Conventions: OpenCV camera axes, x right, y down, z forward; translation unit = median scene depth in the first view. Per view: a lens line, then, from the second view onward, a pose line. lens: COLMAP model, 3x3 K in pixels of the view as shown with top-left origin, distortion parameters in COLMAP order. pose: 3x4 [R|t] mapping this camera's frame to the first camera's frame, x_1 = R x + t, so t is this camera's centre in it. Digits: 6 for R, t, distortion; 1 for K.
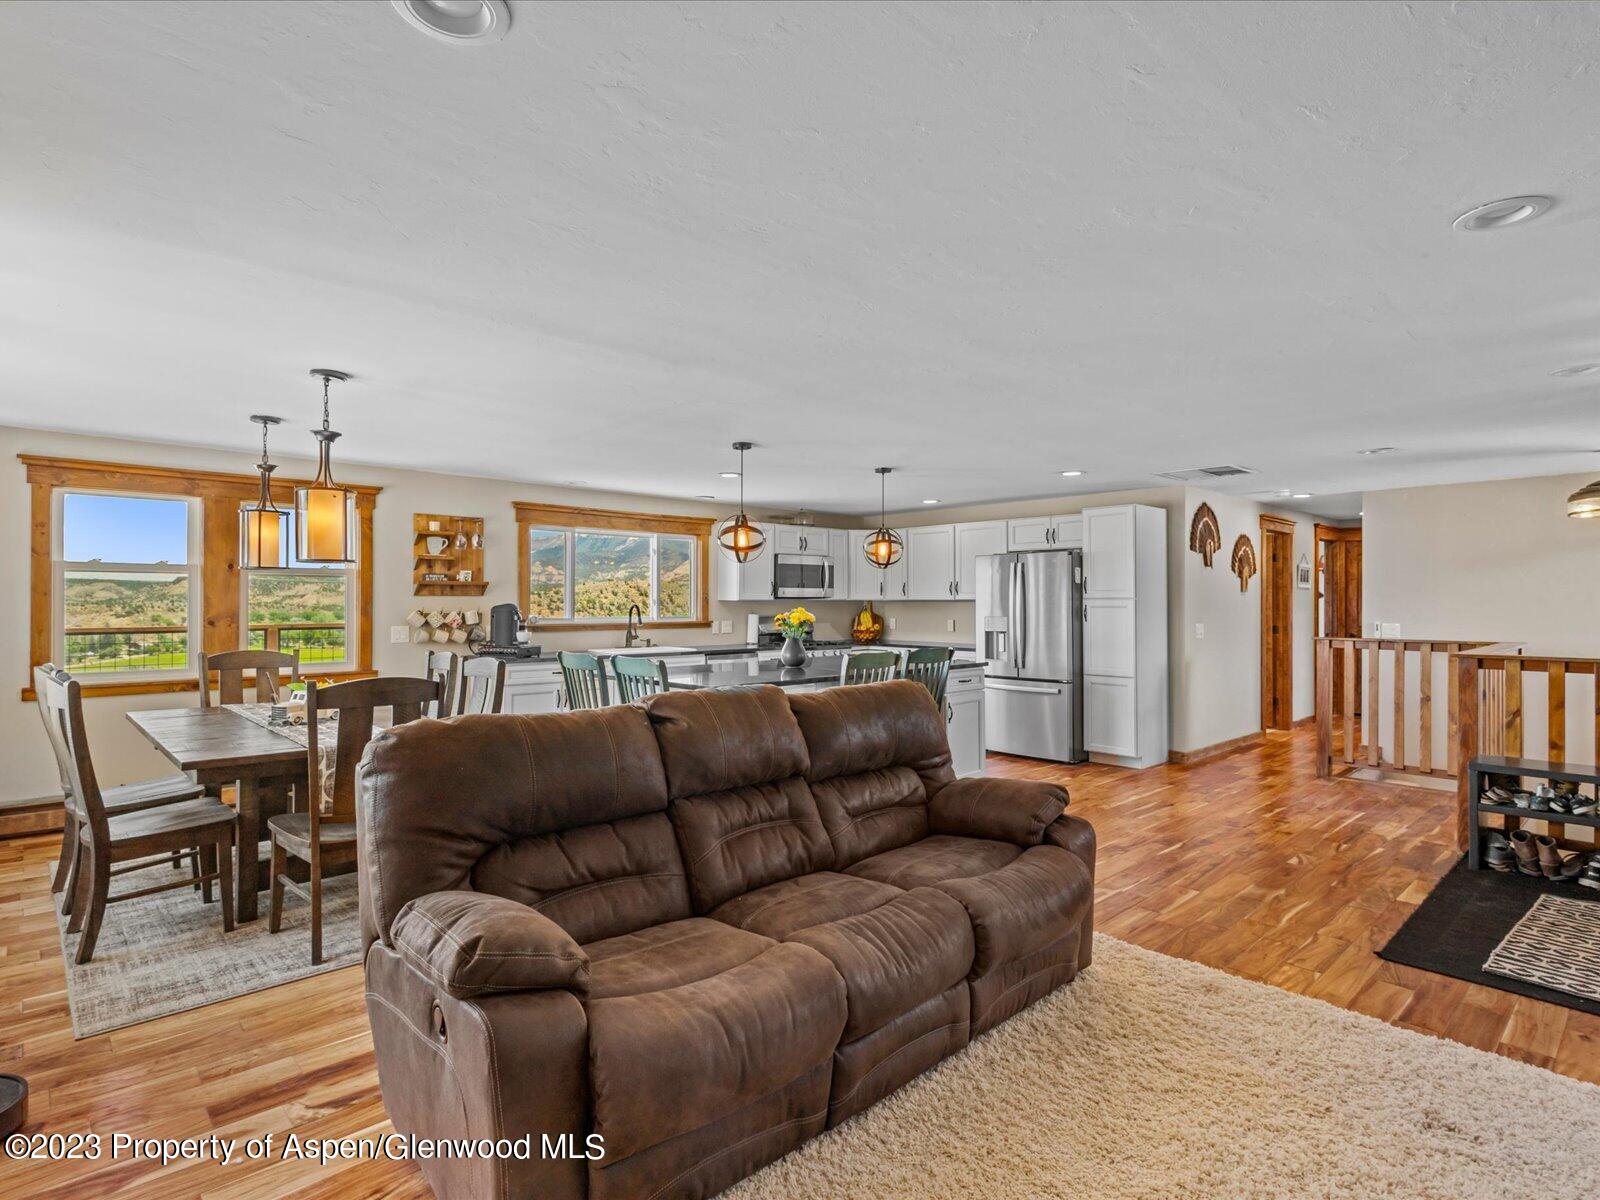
lens RADIAL K [[834.1, 0, 797.6], [0, 834.1, 600.5], [0, 0, 1]] dist [0.012398, 0.000182]
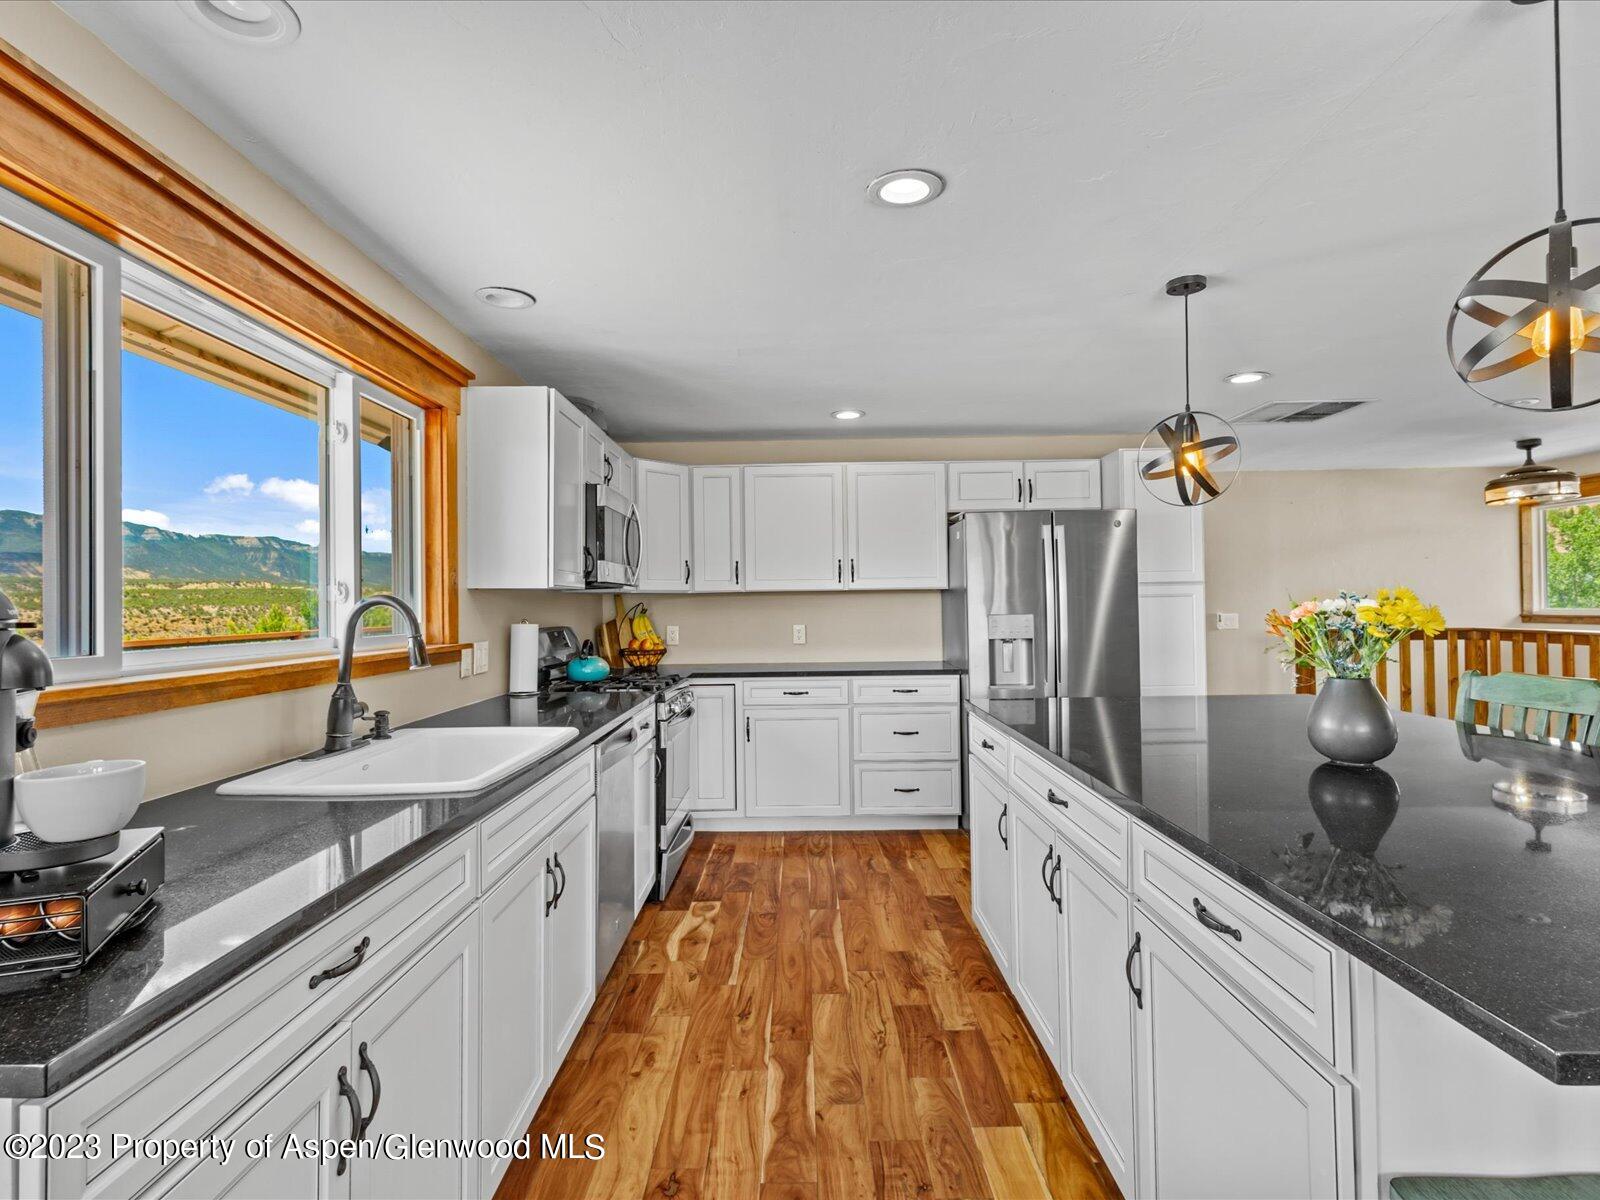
lens RADIAL K [[834.1, 0, 798.2], [0, 834.1, 599.1], [0, 0, 1]] dist [0.012398, 0.000182]
pose [[0.678984, -0.005380, 0.734134, -0.338774], [0.014309, 0.999880, -0.005906, 0.010658], [-0.734014, 0.014515, 0.678979, 0.777119]]
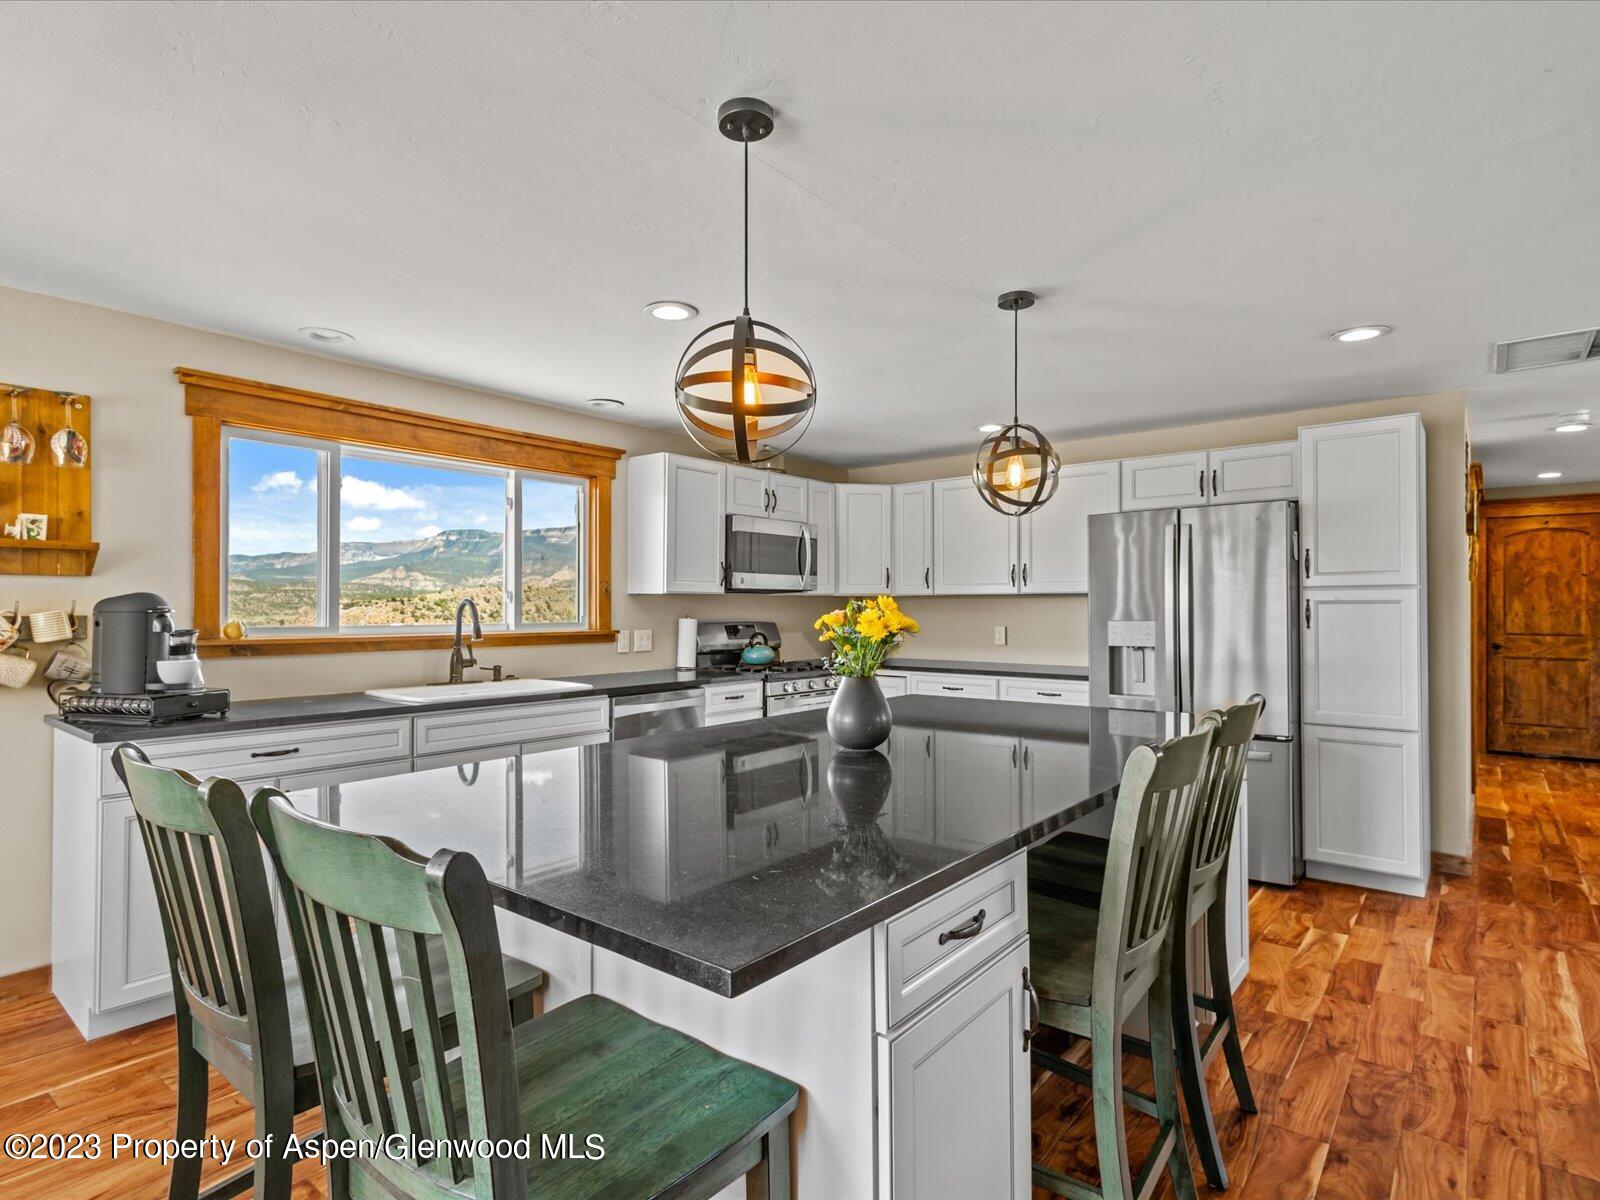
lens RADIAL K [[834.1, 0, 796.0], [0, 834.1, 606.8], [0, 0, 1]] dist [0.012398, 0.000182]
pose [[0.990546, -0.001271, 0.137173, -0.073557], [0.001414, 0.999999, -0.000940, 0.011278], [-0.137172, 0.001125, 0.990547, 0.517248]]
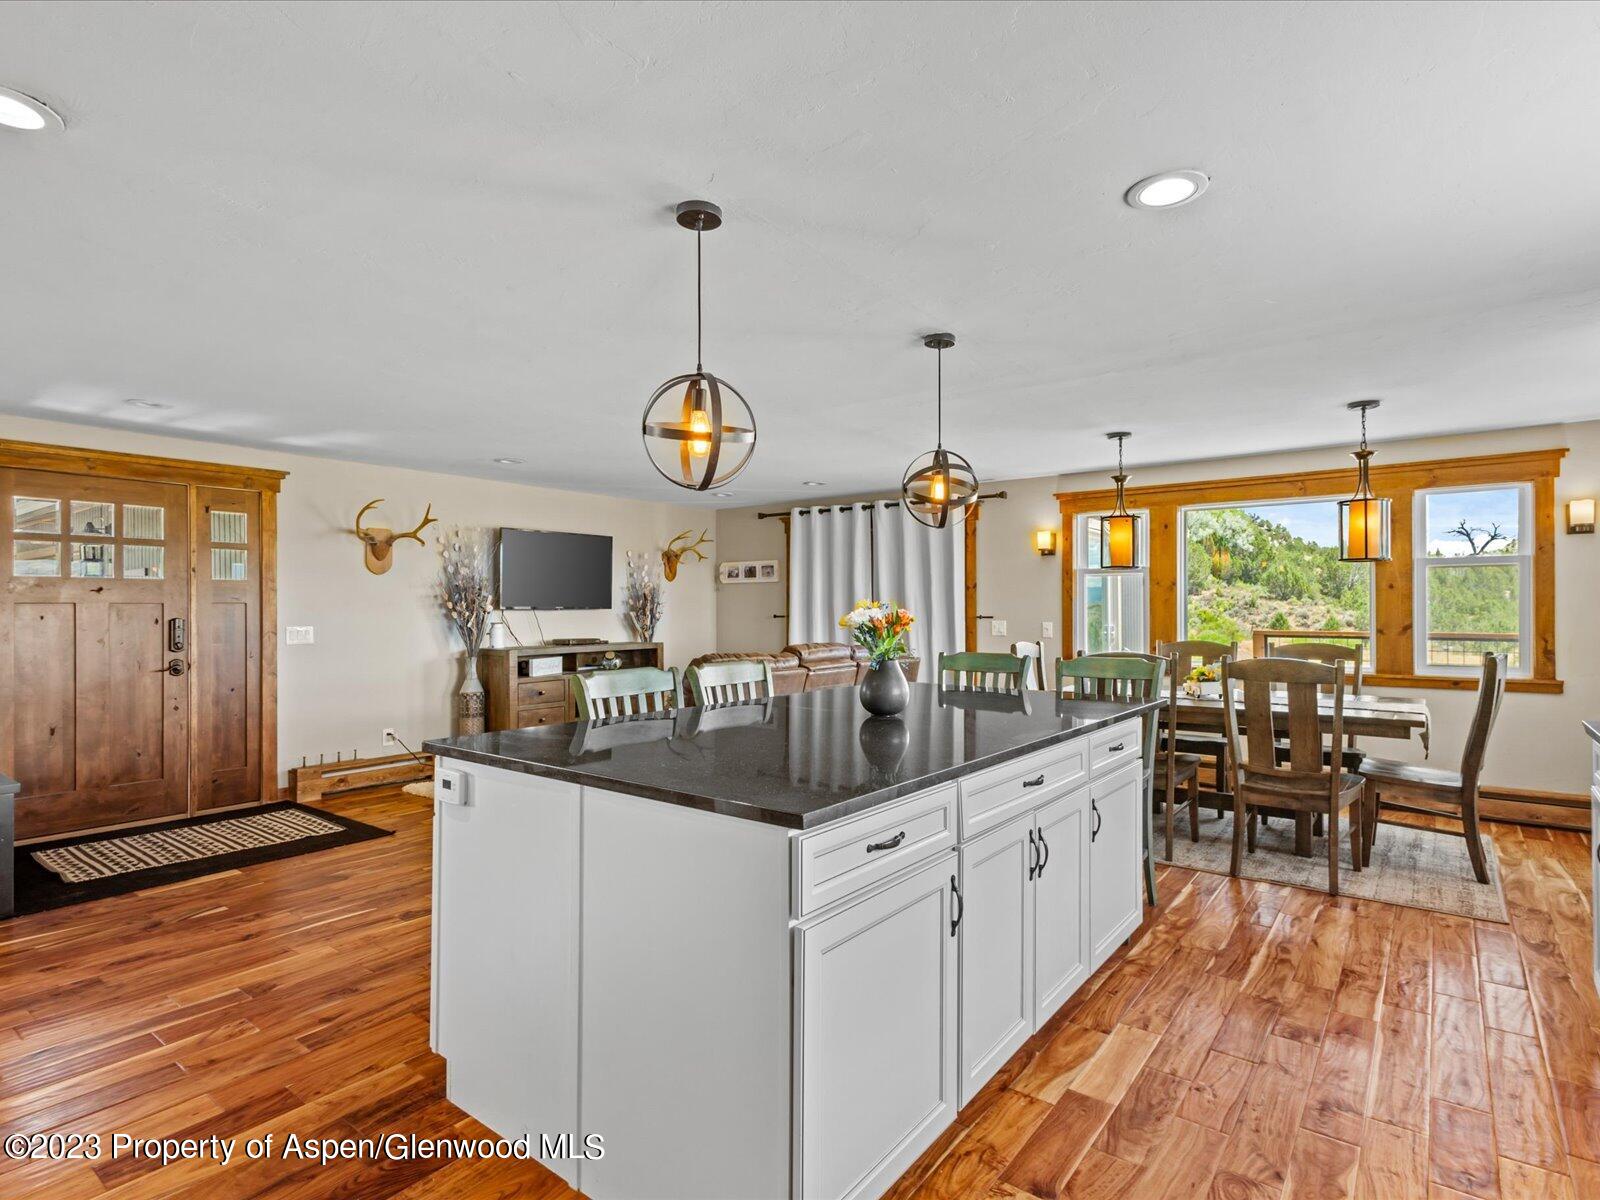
lens RADIAL K [[834.1, 0, 800.6], [0, 834.1, 604.2], [0, 0, 1]] dist [0.012398, 0.000182]
pose [[-0.985793, -0.002521, -0.167949, 0.116783], [-0.001302, 0.999972, -0.007367, 0.013391], [0.167963, -0.007044, -0.985768, 1.254878]]
